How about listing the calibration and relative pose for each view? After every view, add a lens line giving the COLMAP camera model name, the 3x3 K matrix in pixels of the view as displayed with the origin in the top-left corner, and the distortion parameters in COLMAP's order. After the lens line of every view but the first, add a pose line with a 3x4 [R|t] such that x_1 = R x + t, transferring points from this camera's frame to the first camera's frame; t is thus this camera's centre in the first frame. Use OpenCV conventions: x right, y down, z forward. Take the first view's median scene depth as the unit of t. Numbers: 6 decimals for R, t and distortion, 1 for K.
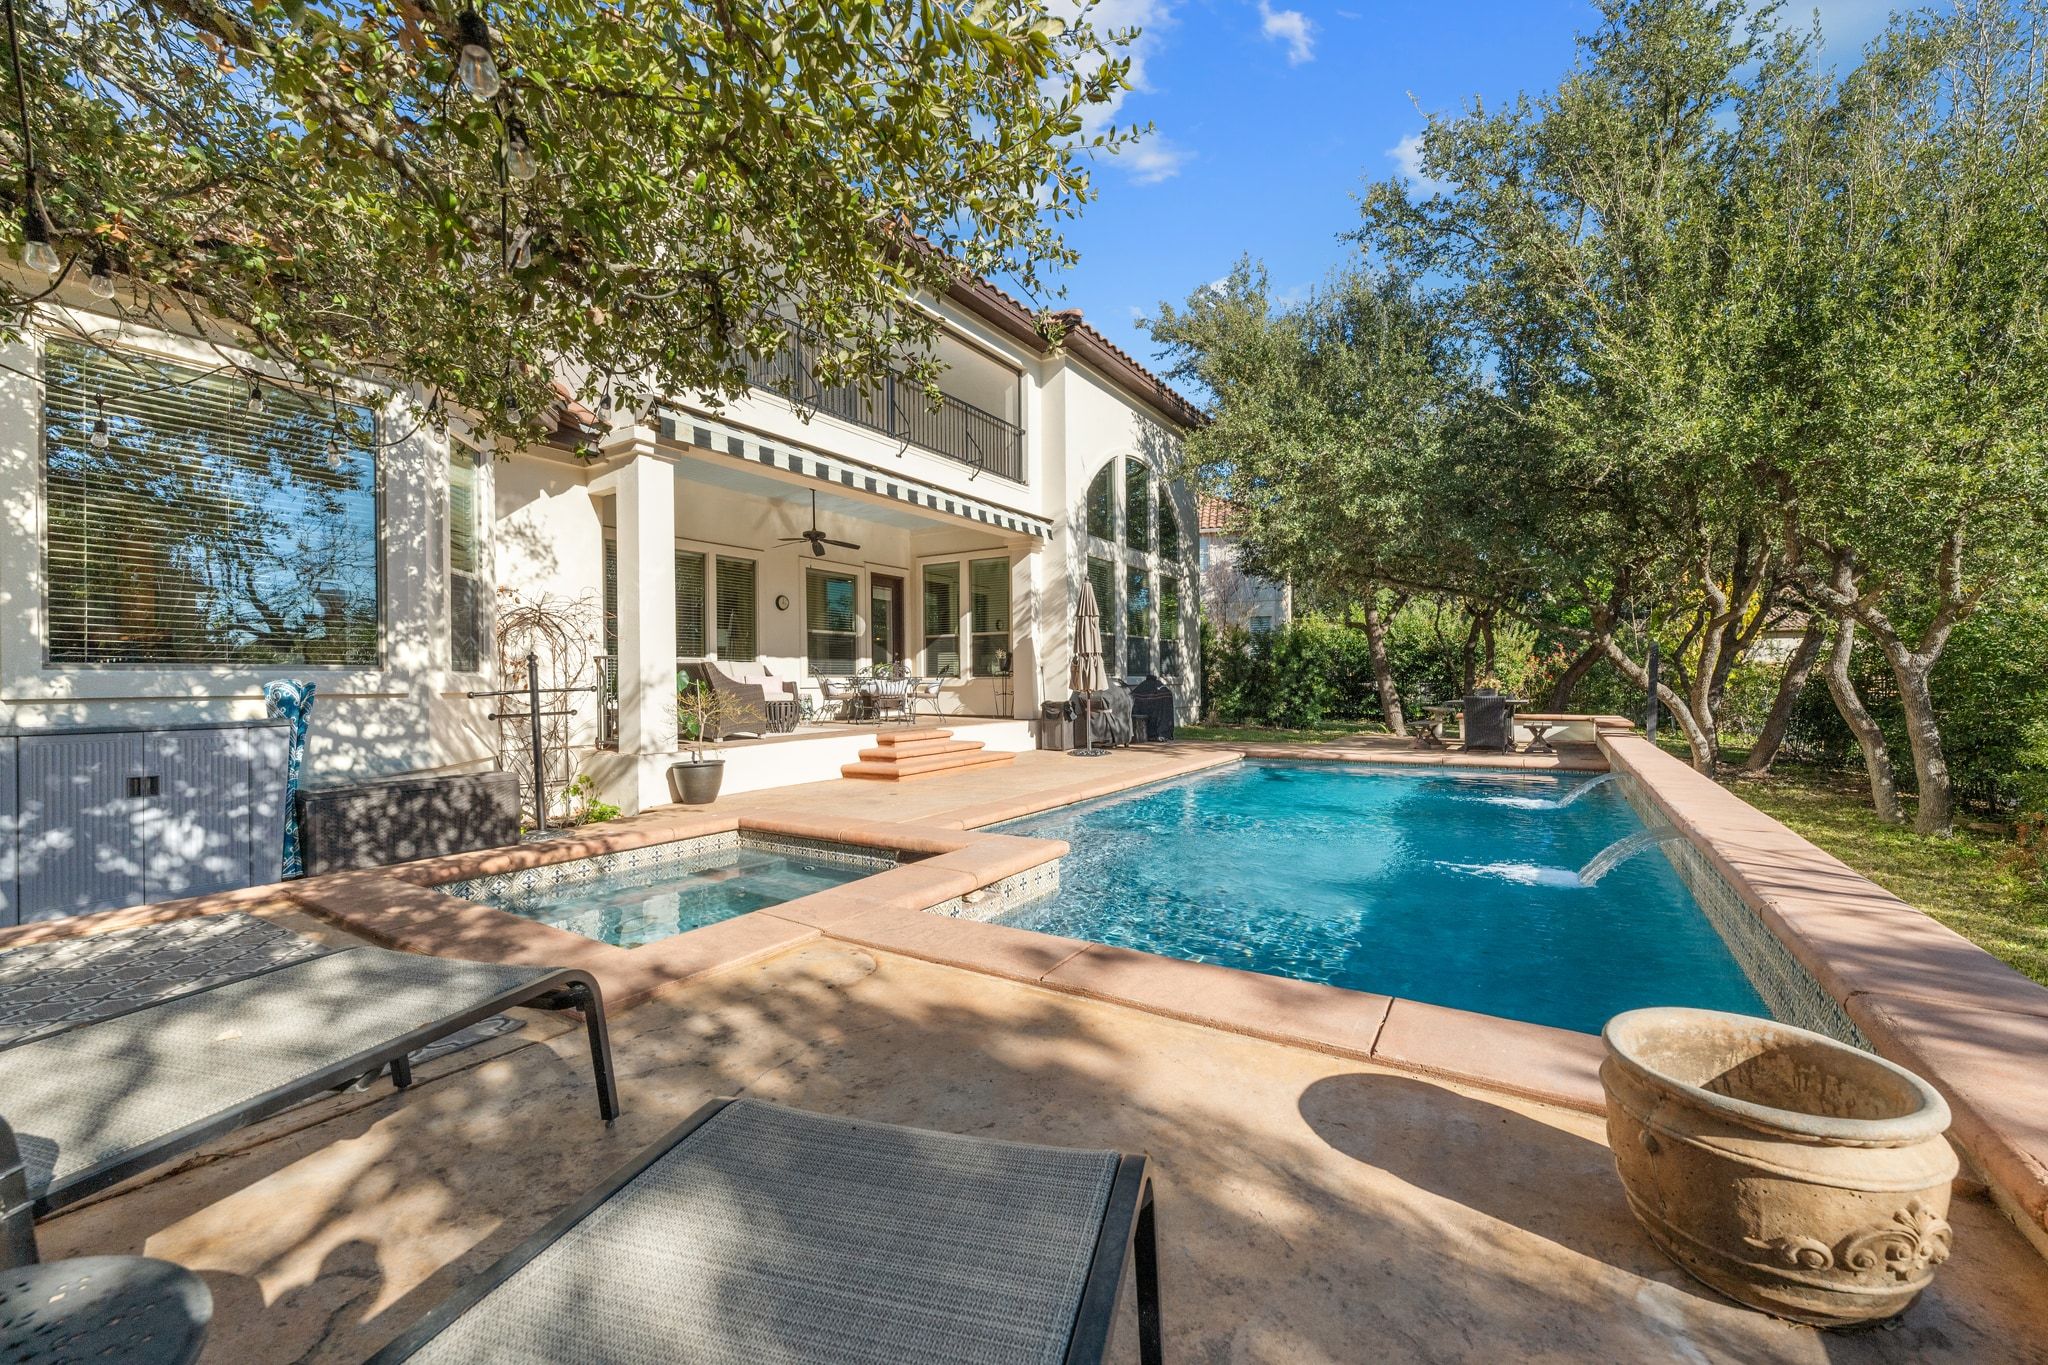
lens RADIAL K [[830.4, 0, 1022.4], [0, 830.4, 682.2], [0, 0, 1]] dist [-0.000449, 0.000795]
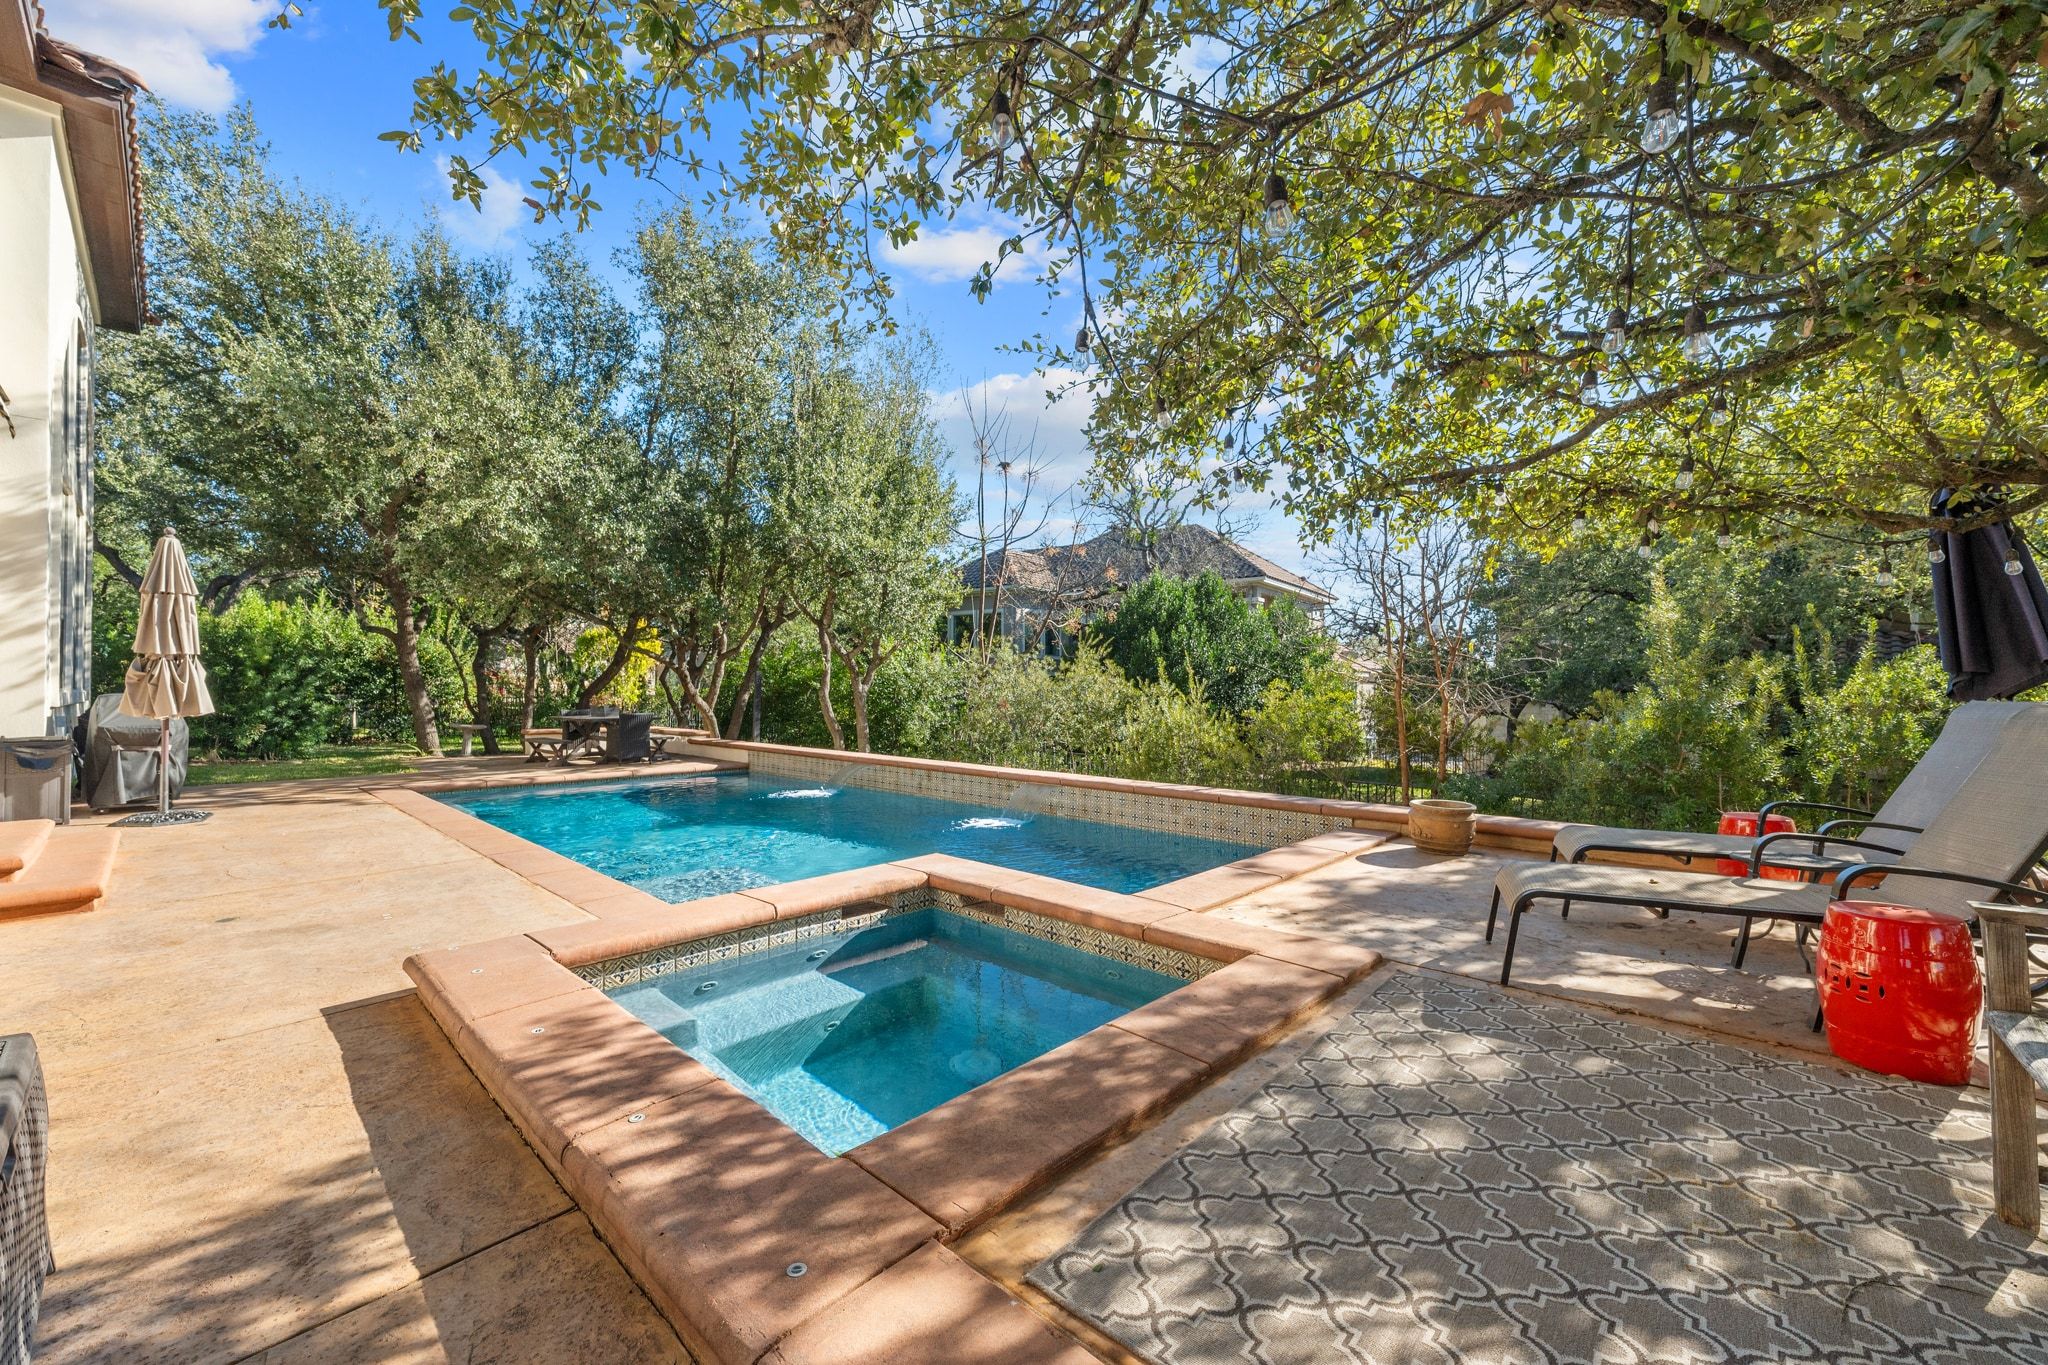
lens RADIAL K [[830.4, 0, 1023.7], [0, 830.4, 688.0], [0, 0, 1]] dist [-0.000449, 0.000795]
pose [[0.159722, 0.009135, 0.987120, -0.584090], [-0.005950, 0.999948, -0.008291, -0.013442], [-0.987144, -0.004549, 0.159768, 0.395010]]
